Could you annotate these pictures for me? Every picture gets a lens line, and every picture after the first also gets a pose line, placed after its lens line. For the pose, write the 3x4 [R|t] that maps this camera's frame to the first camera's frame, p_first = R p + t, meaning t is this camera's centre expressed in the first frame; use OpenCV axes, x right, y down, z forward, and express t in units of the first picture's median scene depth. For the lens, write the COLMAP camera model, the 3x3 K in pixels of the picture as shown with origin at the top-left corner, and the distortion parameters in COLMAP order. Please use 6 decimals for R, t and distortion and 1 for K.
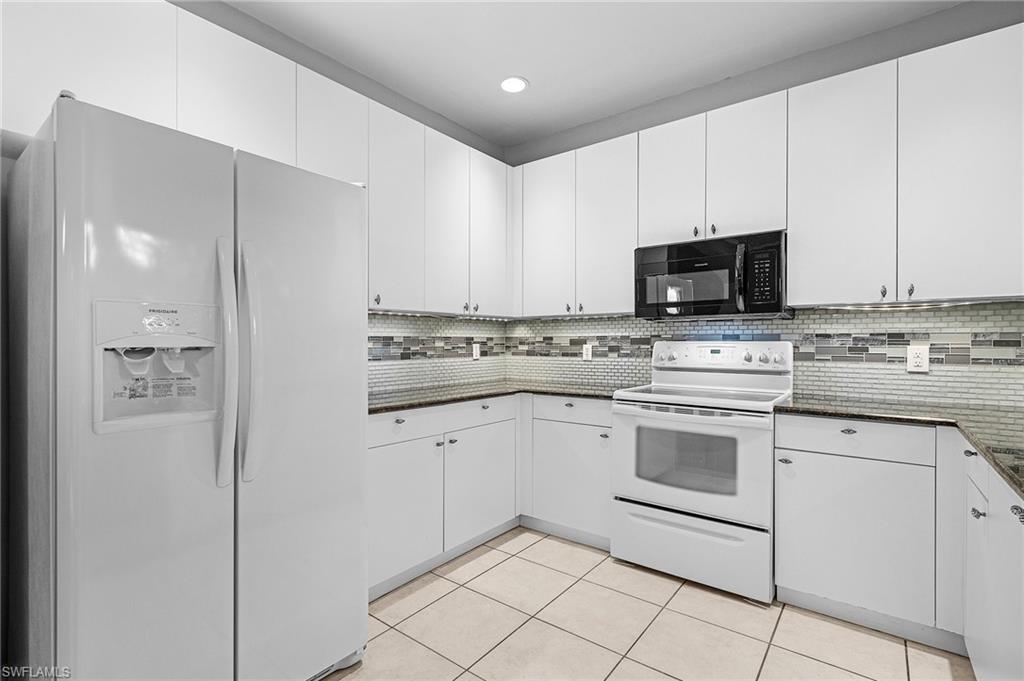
lens RADIAL K [[475.1, 0, 513.3], [0, 475.1, 340.5], [0, 0, 1]] dist [0.003911, -0.001185]
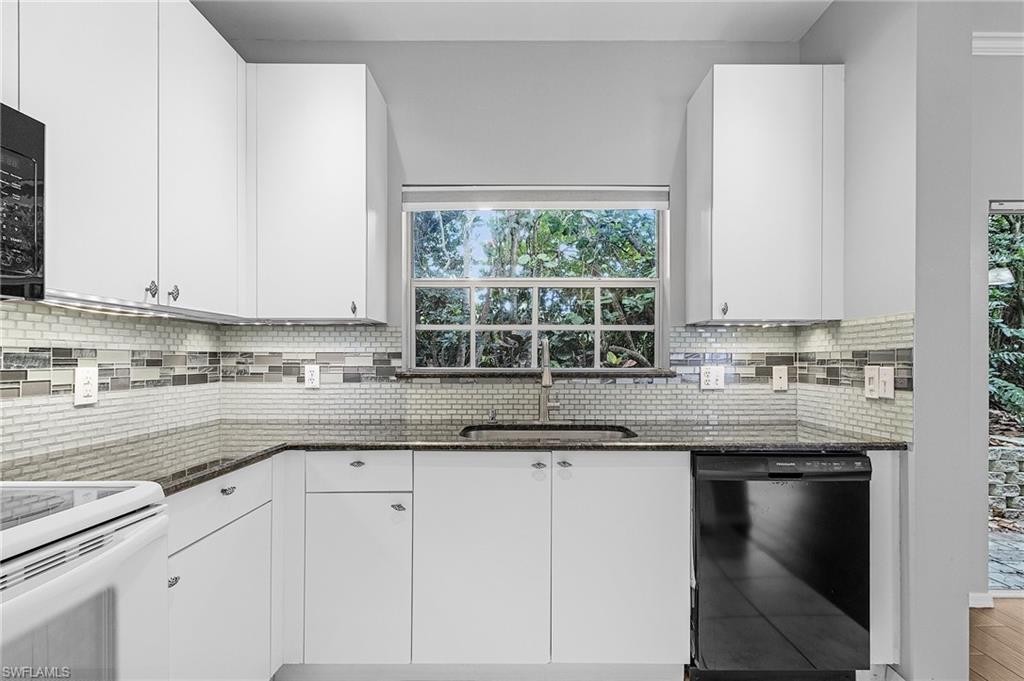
lens RADIAL K [[475.1, 0, 516.2], [0, 475.1, 355.3], [0, 0, 1]] dist [0.003911, -0.001185]
pose [[-0.604692, 0.005386, 0.796442, -0.086132], [-0.004990, 0.999932, -0.010550, -0.001876], [-0.796444, -0.010354, -0.604623, 0.881128]]
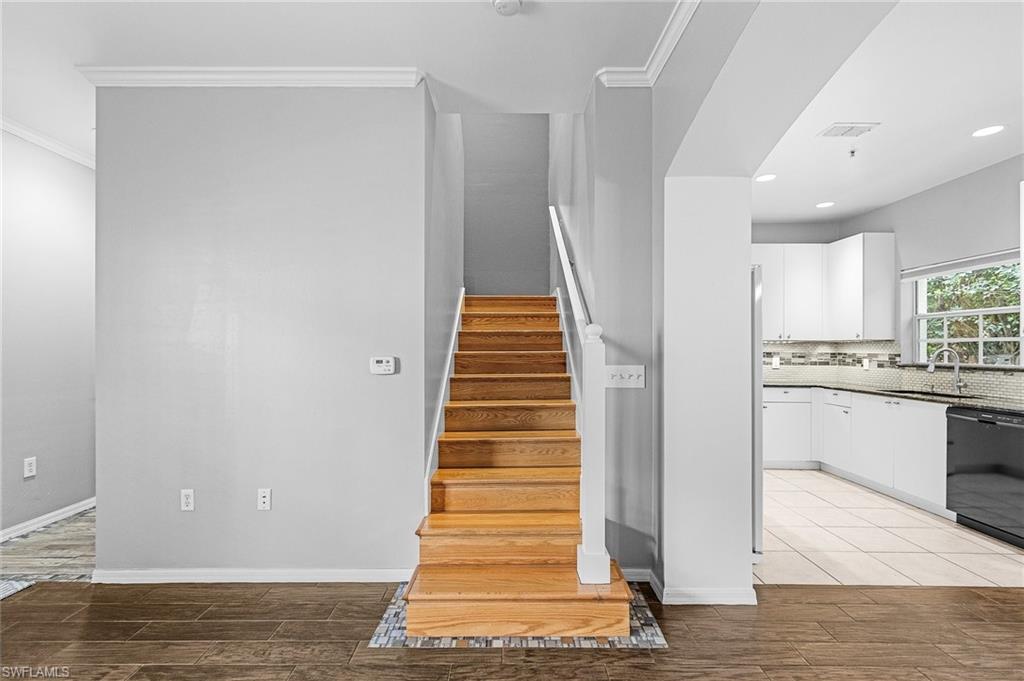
lens RADIAL K [[475.1, 0, 504.9], [0, 475.1, 341.4], [0, 0, 1]] dist [0.003911, -0.001185]
pose [[0.795026, 0.011962, 0.606457, -1.657227], [-0.008616, 0.999927, -0.008427, -0.037943], [-0.606514, 0.001475, 0.795071, -0.090303]]
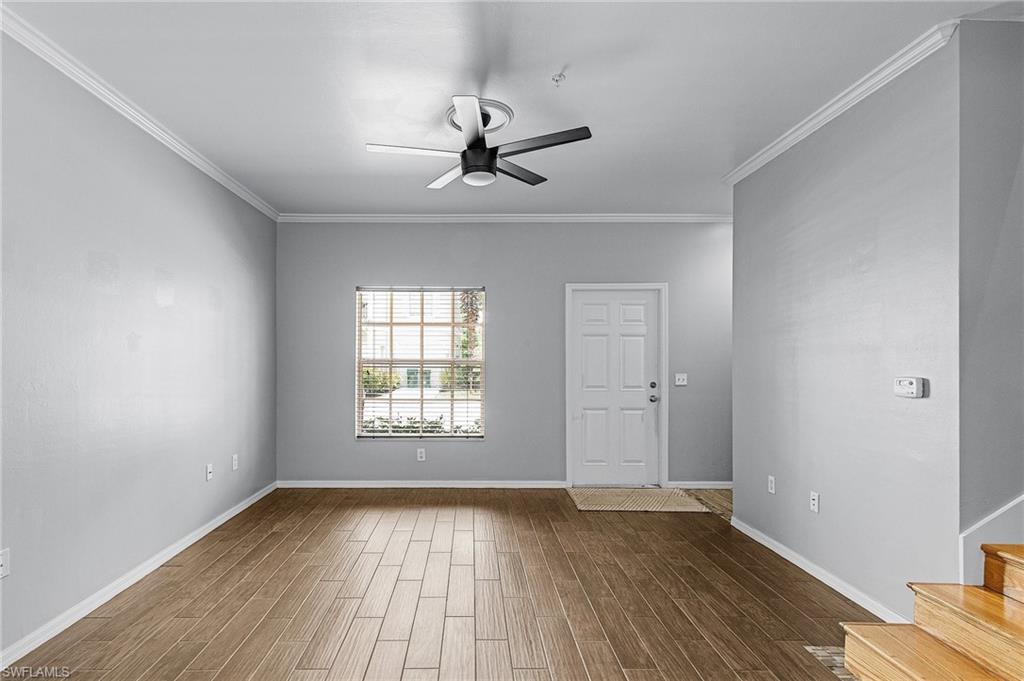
lens RADIAL K [[475.1, 0, 483.7], [0, 475.1, 348.2], [0, 0, 1]] dist [0.003911, -0.001185]
pose [[0.624935, -0.014333, -0.780545, -1.011239], [-0.002262, 0.999794, -0.020170, -0.046447], [0.780674, 0.014371, 0.624774, -0.310549]]
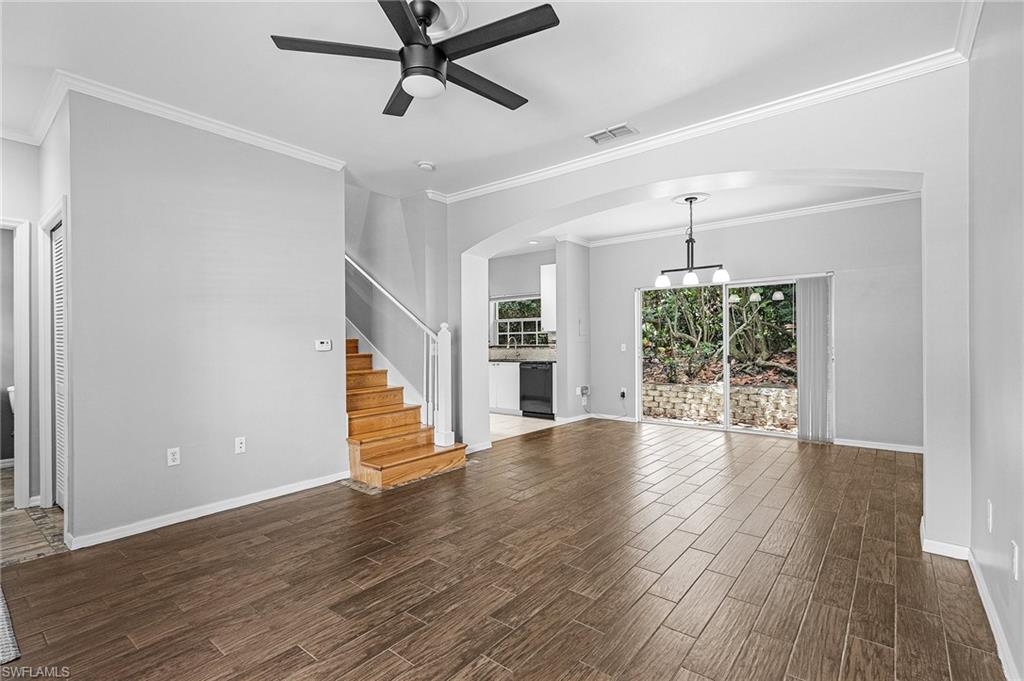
lens RADIAL K [[475.1, 0, 506.8], [0, 475.1, 328.0], [0, 0, 1]] dist [0.003911, -0.001185]
pose [[0.031817, 0.031660, 0.998992, -2.878276], [-0.000240, 0.999498, -0.031669, 0.001801], [-0.999494, 0.000767, 0.031809, 0.233646]]
